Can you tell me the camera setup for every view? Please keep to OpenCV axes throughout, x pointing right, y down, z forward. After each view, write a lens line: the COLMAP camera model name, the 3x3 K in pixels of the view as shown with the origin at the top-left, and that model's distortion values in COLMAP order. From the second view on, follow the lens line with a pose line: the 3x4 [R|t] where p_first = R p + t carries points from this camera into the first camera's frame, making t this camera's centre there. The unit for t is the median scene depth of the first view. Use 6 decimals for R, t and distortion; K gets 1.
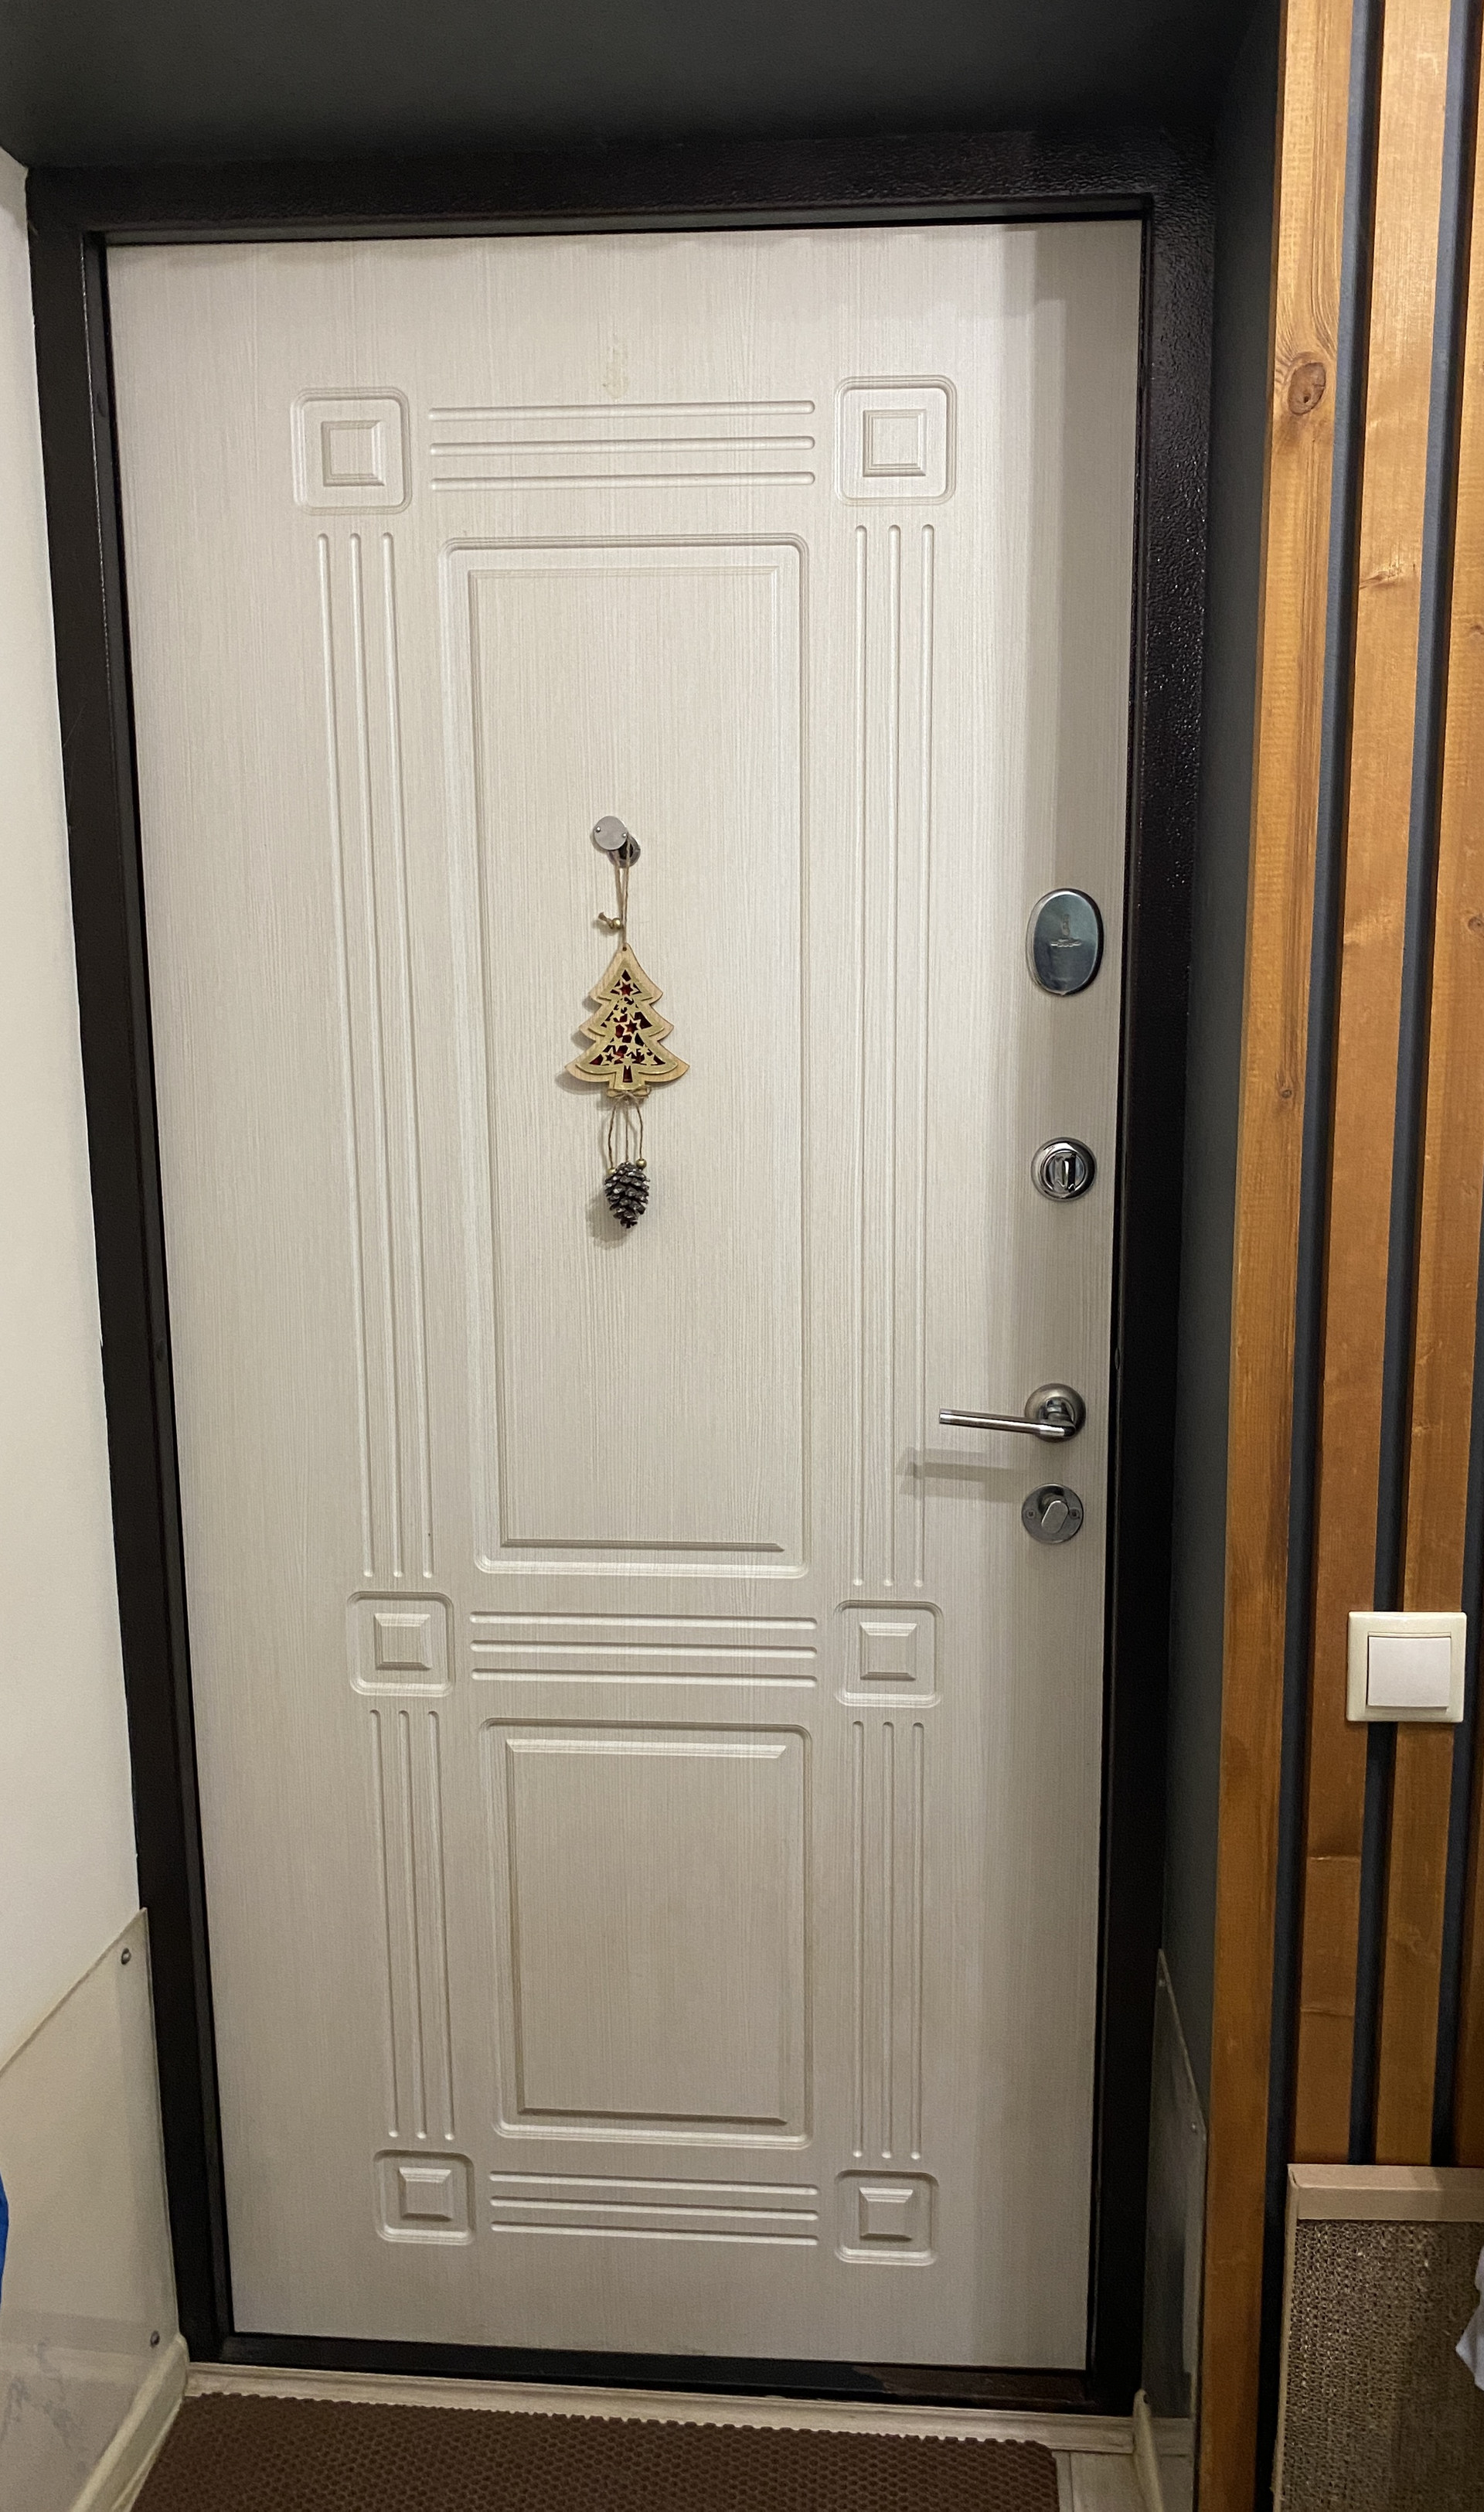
lens RADIAL K [[1903.1, 0, 743.2], [0, 1903.1, 1253.3], [0, 0, 1]] dist [0.019884, -0.010024]
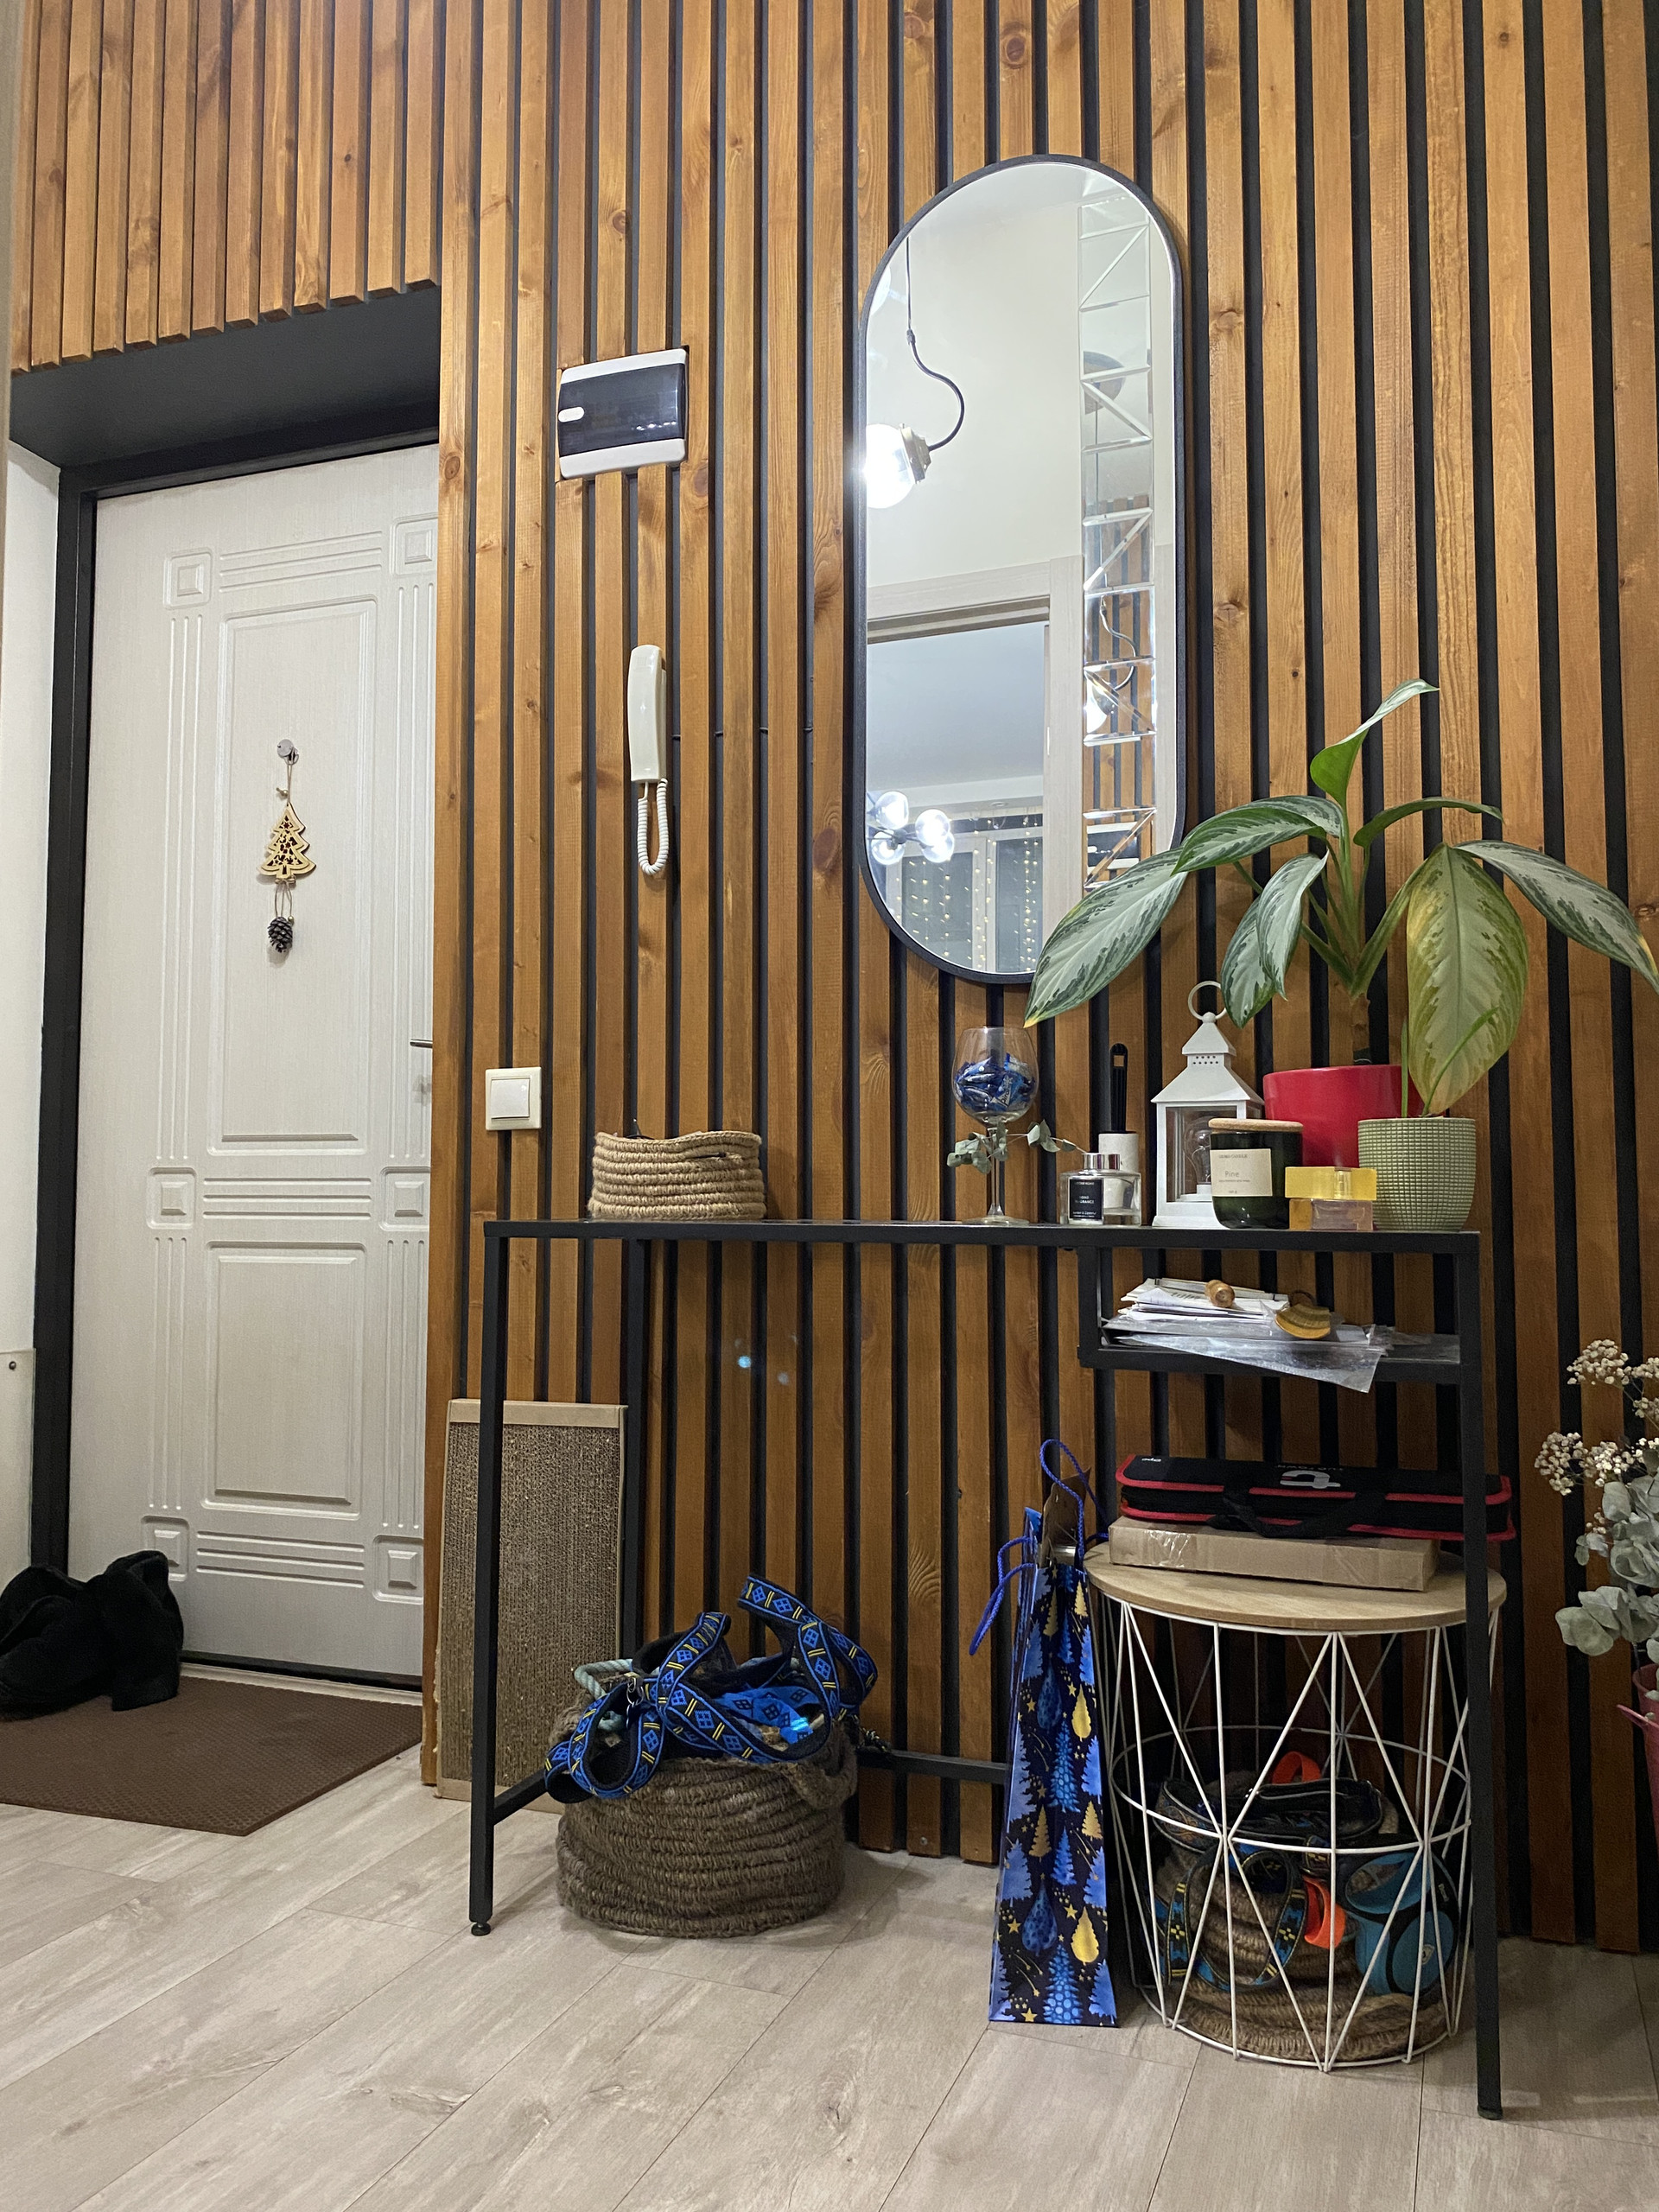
lens RADIAL K [[1692.3, 0, 812.2], [0, 1692.3, 1122.2], [0, 0, 1]] dist [0.004286, -0.017244]
pose [[0.962866, -0.000881, -0.269977, 0.895419], [-0.061358, 0.973112, -0.222008, 0.489299], [0.262913, 0.230330, 0.936923, -0.370220]]
